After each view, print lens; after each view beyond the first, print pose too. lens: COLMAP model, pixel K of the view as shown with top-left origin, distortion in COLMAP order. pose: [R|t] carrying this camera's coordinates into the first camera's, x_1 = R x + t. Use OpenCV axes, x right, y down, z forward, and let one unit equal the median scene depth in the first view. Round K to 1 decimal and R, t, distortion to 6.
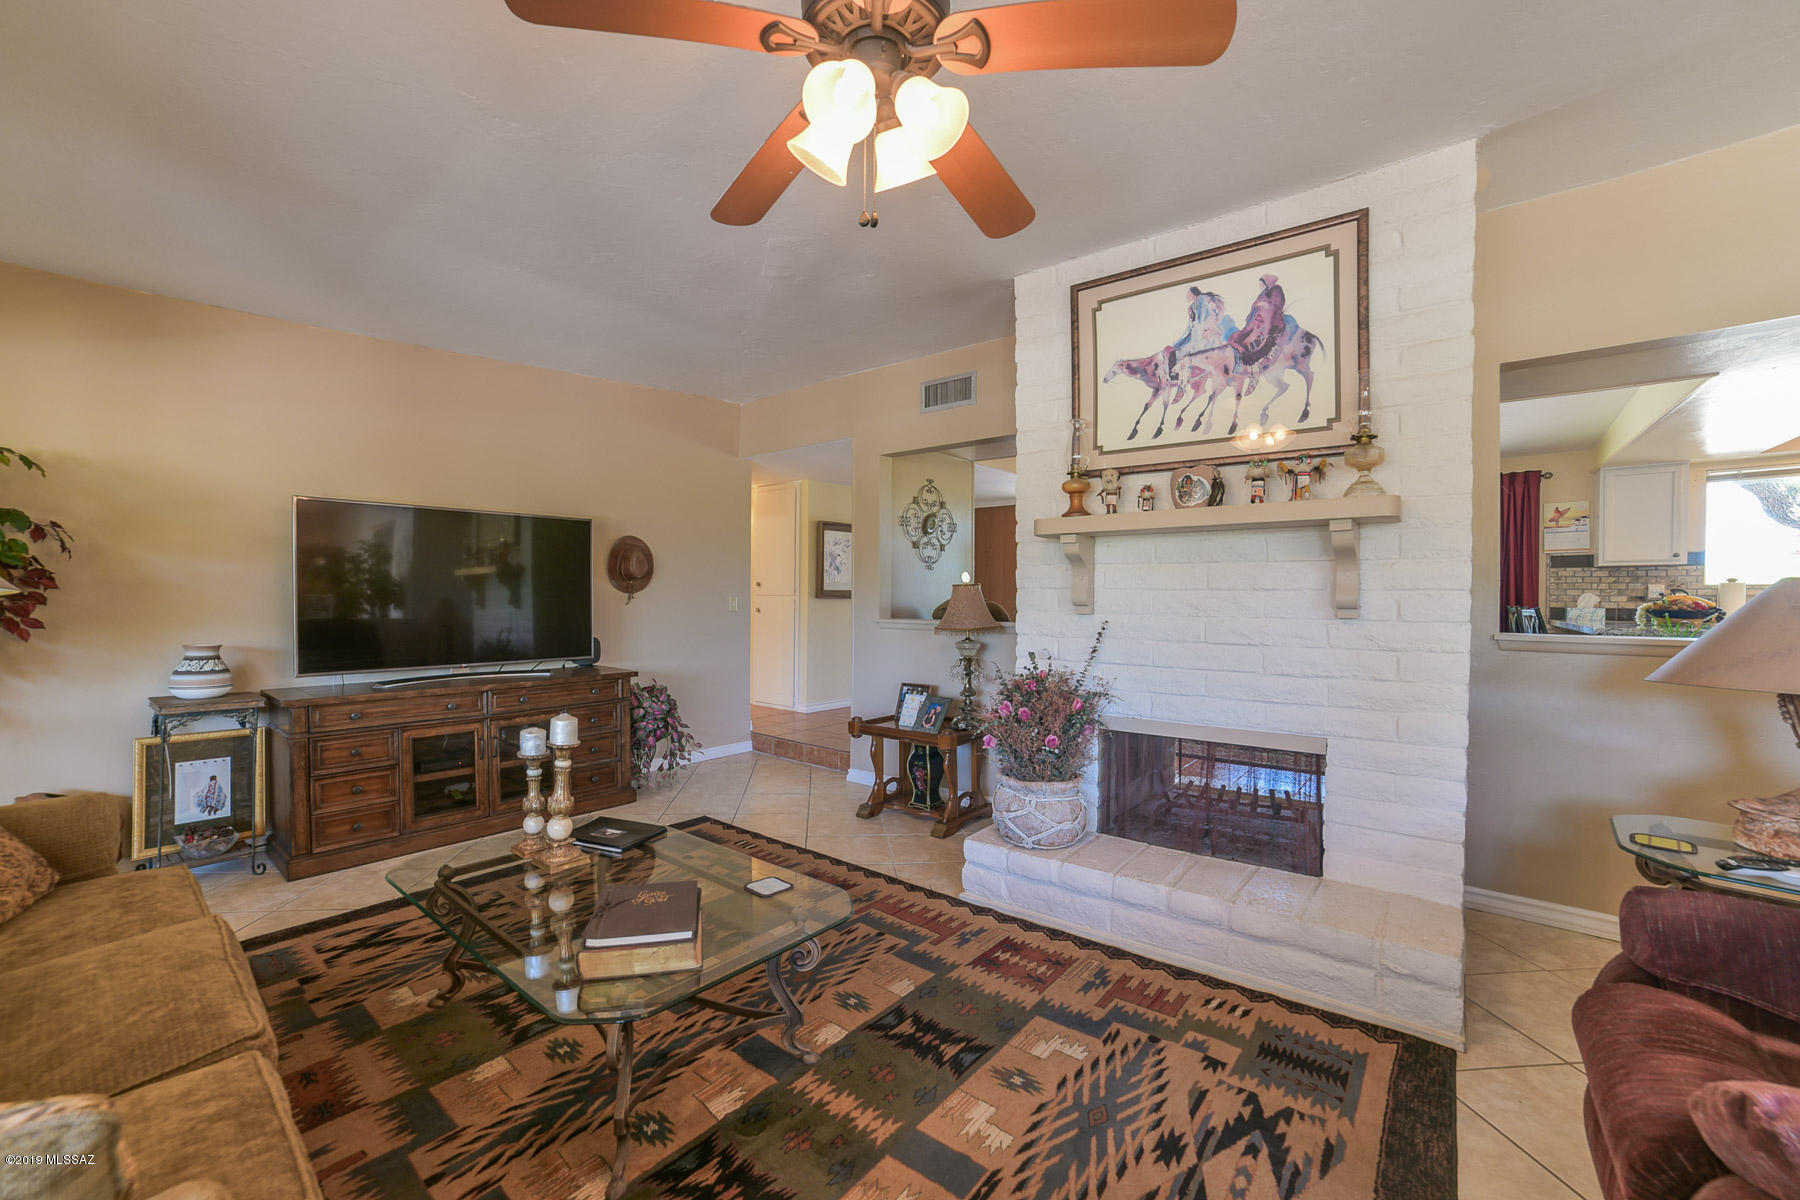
lens RADIAL K [[718.0, 0, 900.3], [0, 718.0, 603.3], [0, 0, 1]] dist [-0.060667, 0.026842]
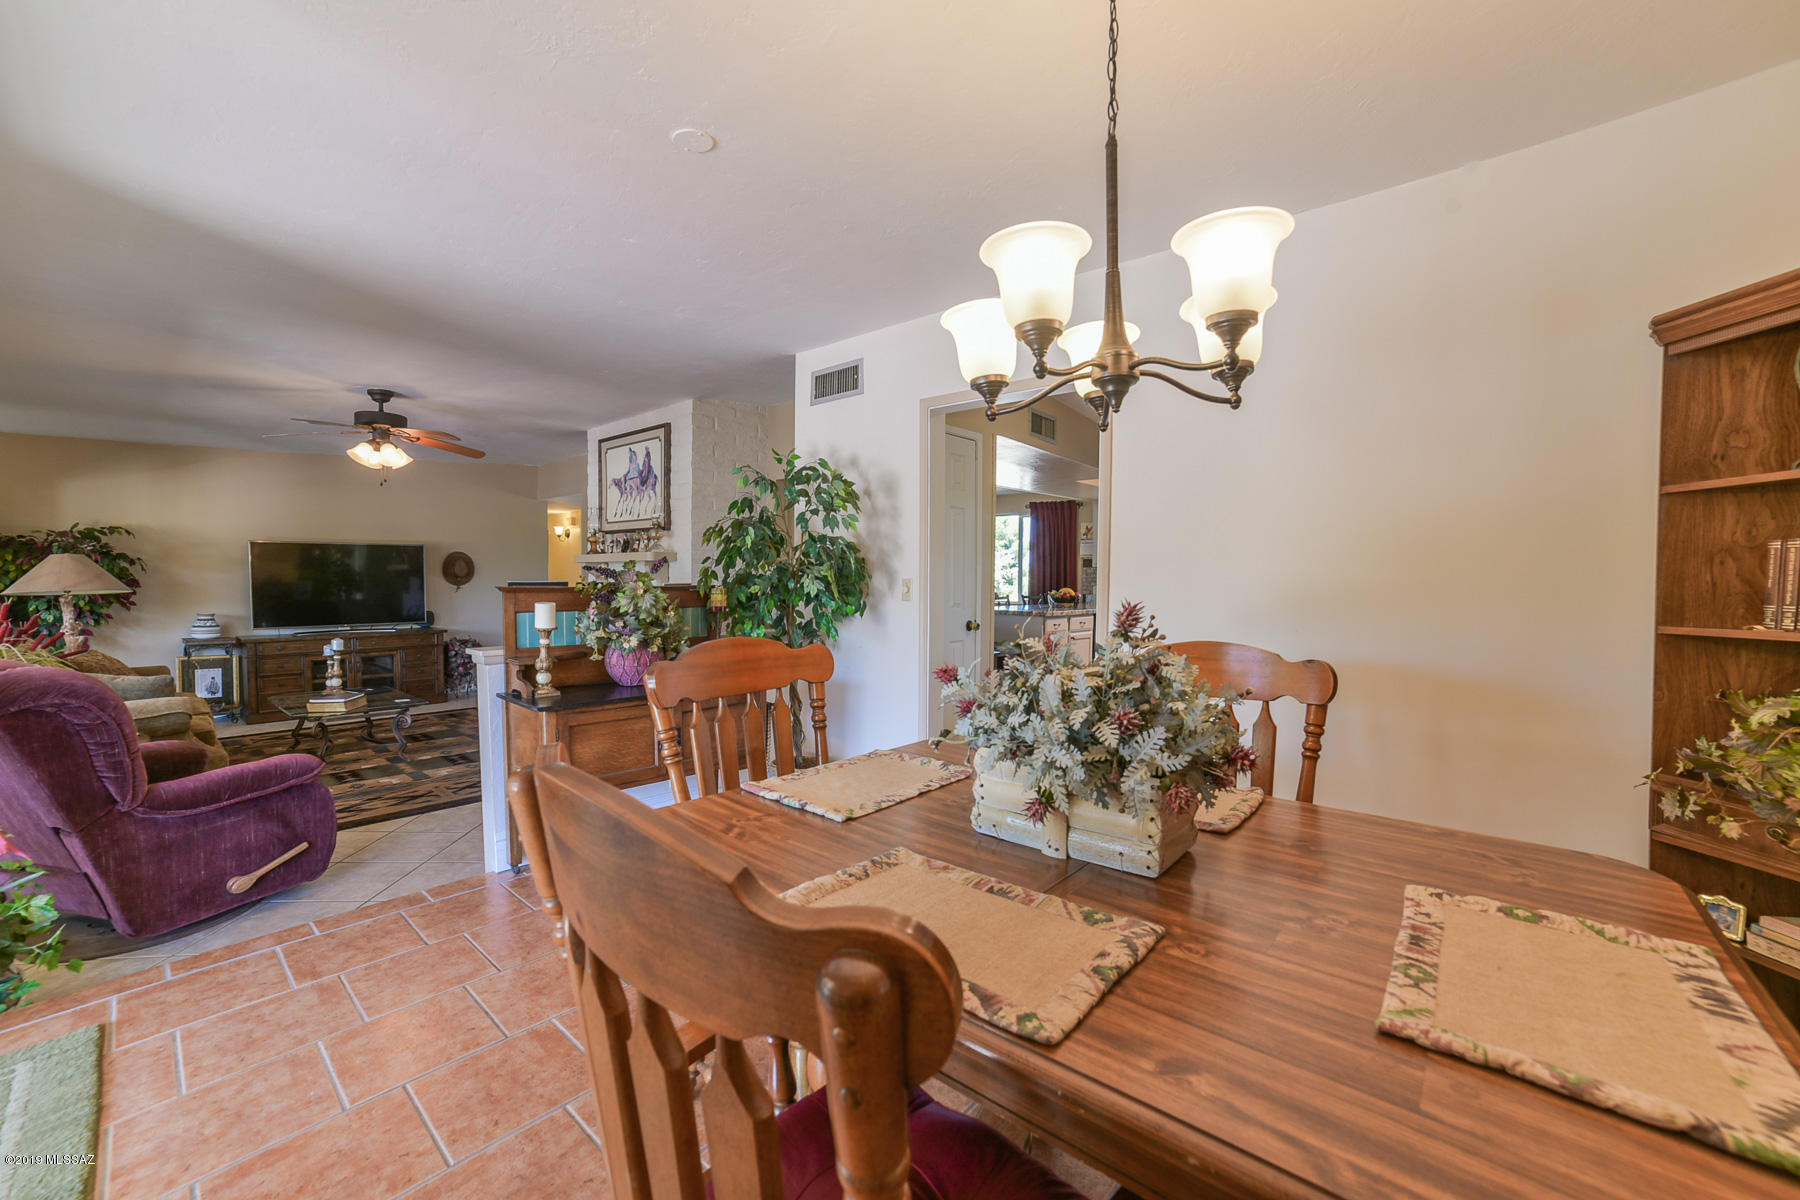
lens RADIAL K [[718.0, 0, 900.3], [0, 718.0, 603.3], [0, 0, 1]] dist [-0.060667, 0.026842]
pose [[0.999409, 0.001410, -0.034340, 1.121743], [-0.000431, 0.999594, 0.028494, -0.029764], [0.034366, -0.028462, 0.999004, -0.984492]]
